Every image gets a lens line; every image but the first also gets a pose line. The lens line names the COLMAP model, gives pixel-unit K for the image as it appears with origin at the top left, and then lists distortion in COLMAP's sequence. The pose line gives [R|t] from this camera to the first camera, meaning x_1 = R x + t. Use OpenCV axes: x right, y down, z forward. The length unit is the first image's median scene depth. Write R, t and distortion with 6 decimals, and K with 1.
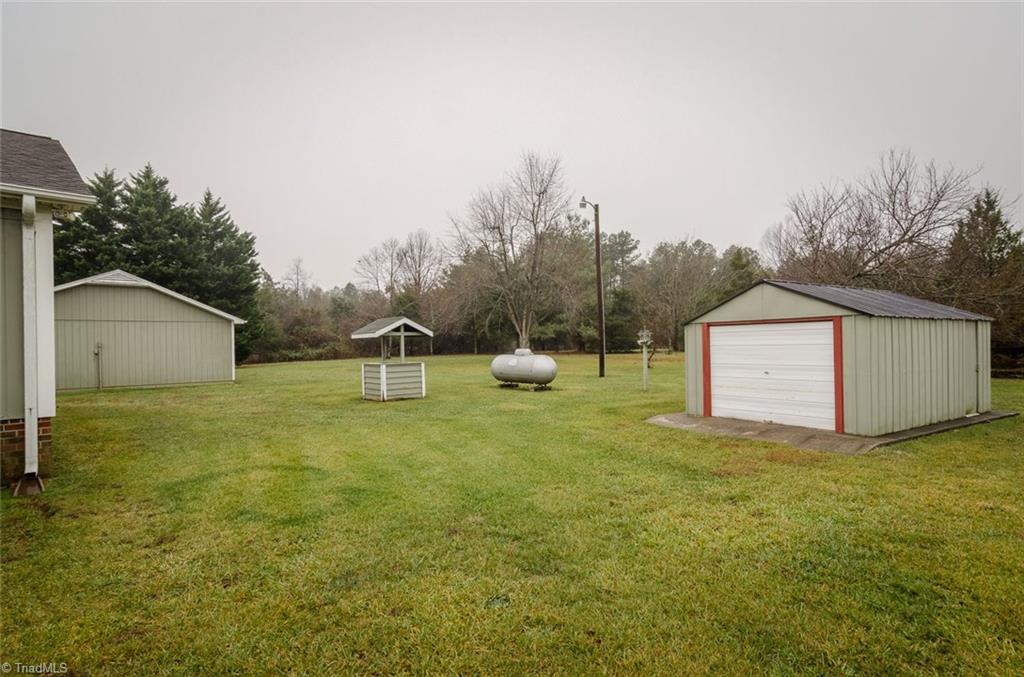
lens RADIAL K [[550.4, 0, 515.3], [0, 550.4, 346.5], [0, 0, 1]] dist [-0.056049, 0.040932]
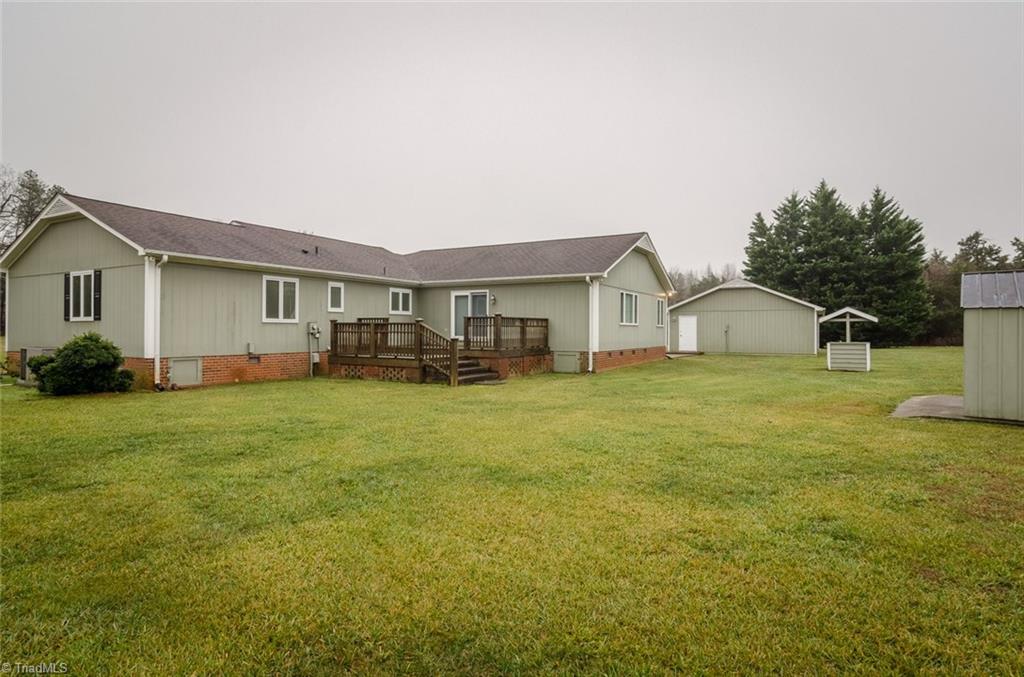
lens RADIAL K [[550.4, 0, 515.3], [0, 550.4, 346.5], [0, 0, 1]] dist [-0.056049, 0.040932]
pose [[0.302550, 0.043655, -0.952133, 0.779565], [-0.009604, 0.999039, 0.042753, -0.007834], [0.953085, -0.003790, 0.302679, -0.121635]]
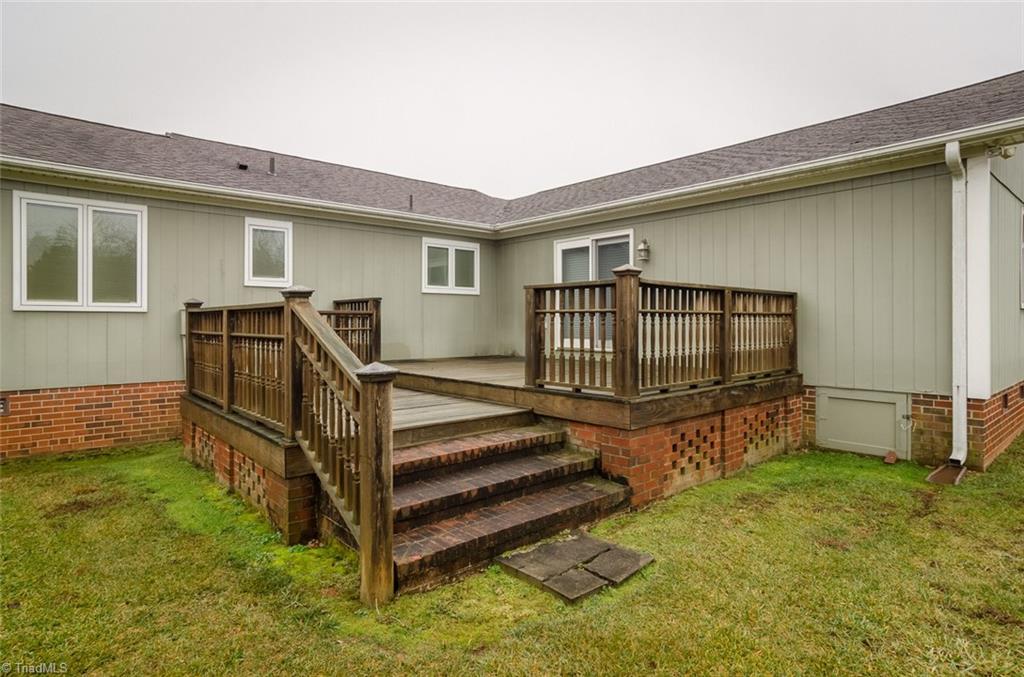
lens RADIAL K [[564.6, 0, 514.9], [0, 564.6, 321.8], [0, 0, 1]] dist [-0.055762, 0.044845]
pose [[-0.030414, 0.012871, -0.999455, 0.008928], [0.000850, 0.999917, 0.012851, -0.000567], [0.999537, -0.000459, -0.030423, 0.134557]]
